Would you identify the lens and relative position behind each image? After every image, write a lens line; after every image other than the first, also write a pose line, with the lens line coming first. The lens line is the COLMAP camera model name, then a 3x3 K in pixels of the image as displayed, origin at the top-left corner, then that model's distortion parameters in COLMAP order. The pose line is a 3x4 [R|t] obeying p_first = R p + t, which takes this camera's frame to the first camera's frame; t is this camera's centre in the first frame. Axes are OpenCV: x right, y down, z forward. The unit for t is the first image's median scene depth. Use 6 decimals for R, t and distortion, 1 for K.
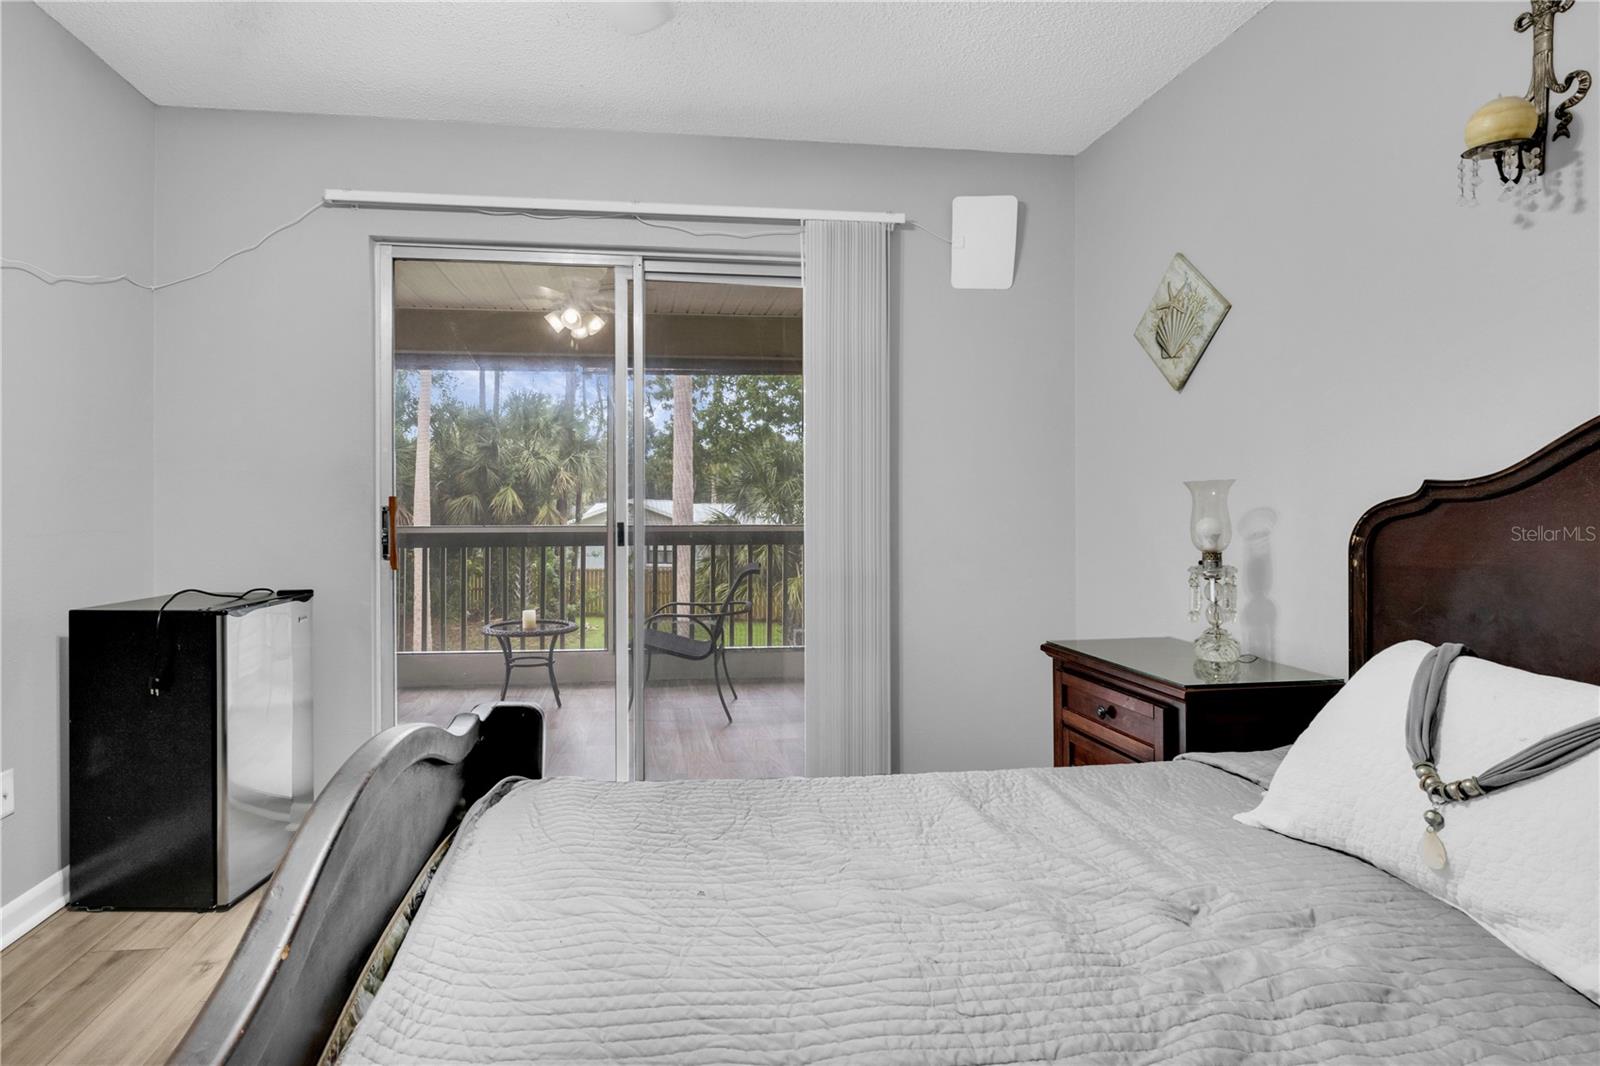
lens RADIAL K [[826.7, 0, 741.9], [0, 826.7, 505.9], [0, 0, 1]] dist [-0.013461, 0.001806]
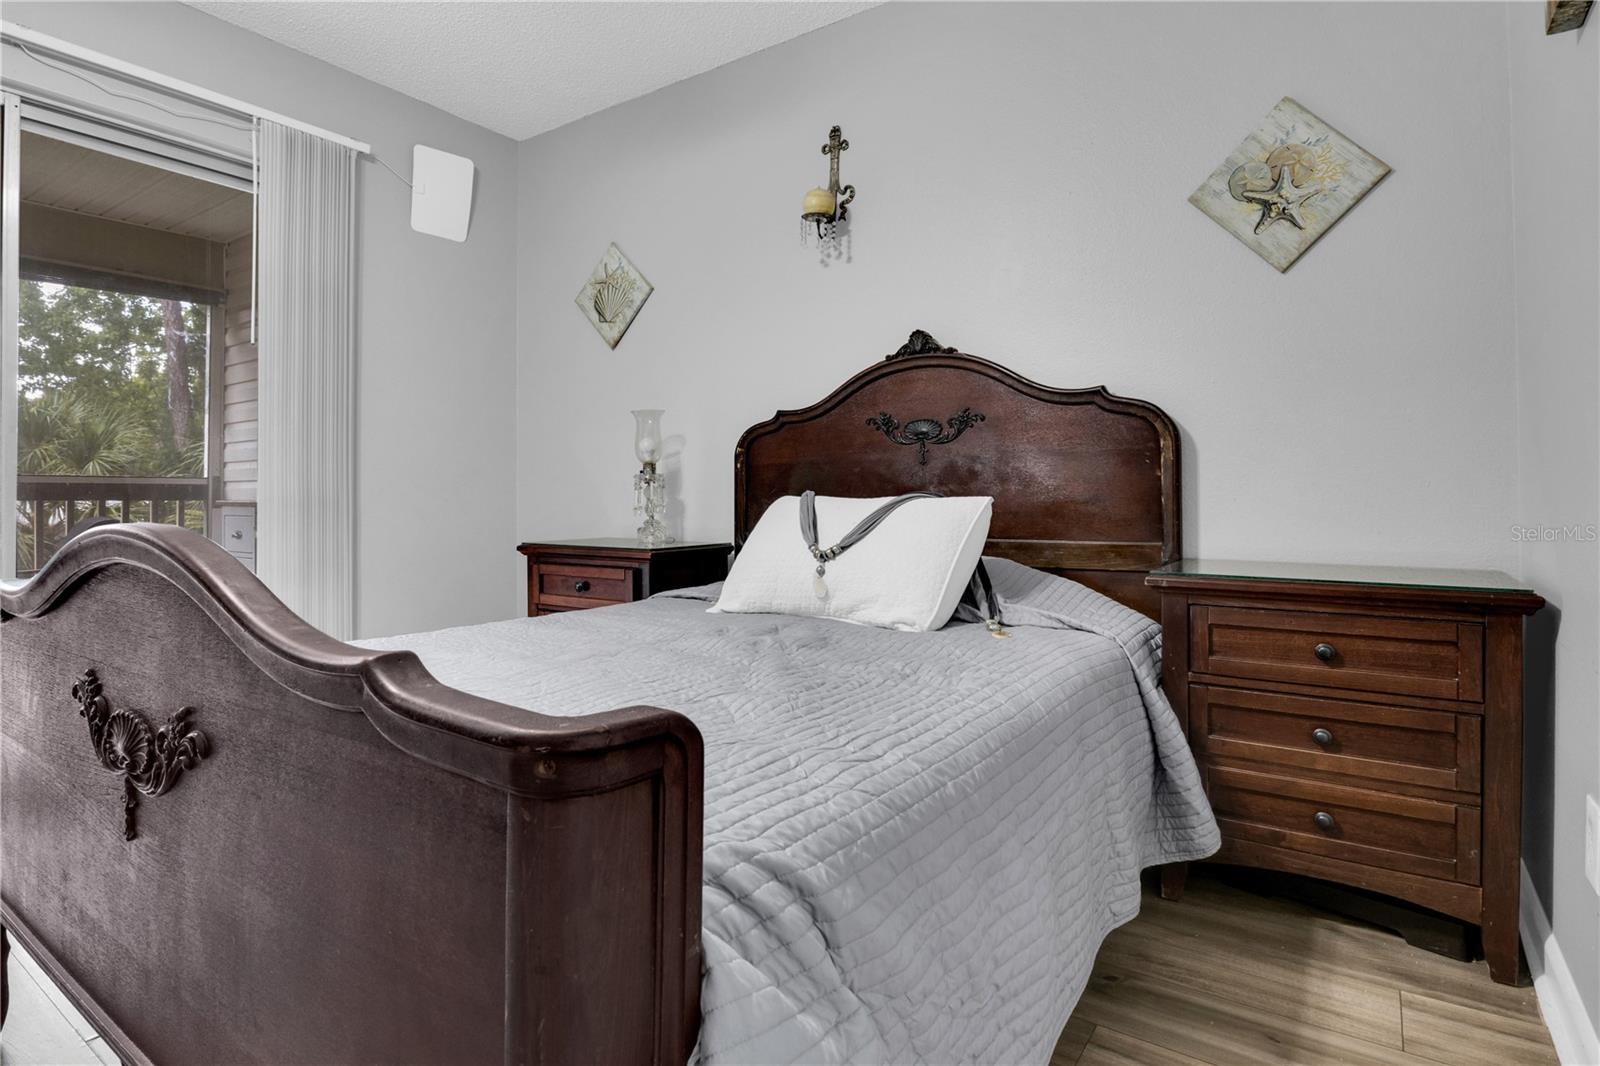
lens RADIAL K [[821.2, 0, 787.4], [0, 821.2, 495.0], [0, 0, 1]] dist [-0.009672, -0.003563]
pose [[0.674370, 0.005862, 0.738370, -0.334267], [-0.005543, 0.999980, -0.002876, 0.131822], [-0.738373, -0.002153, 0.674389, -0.107553]]
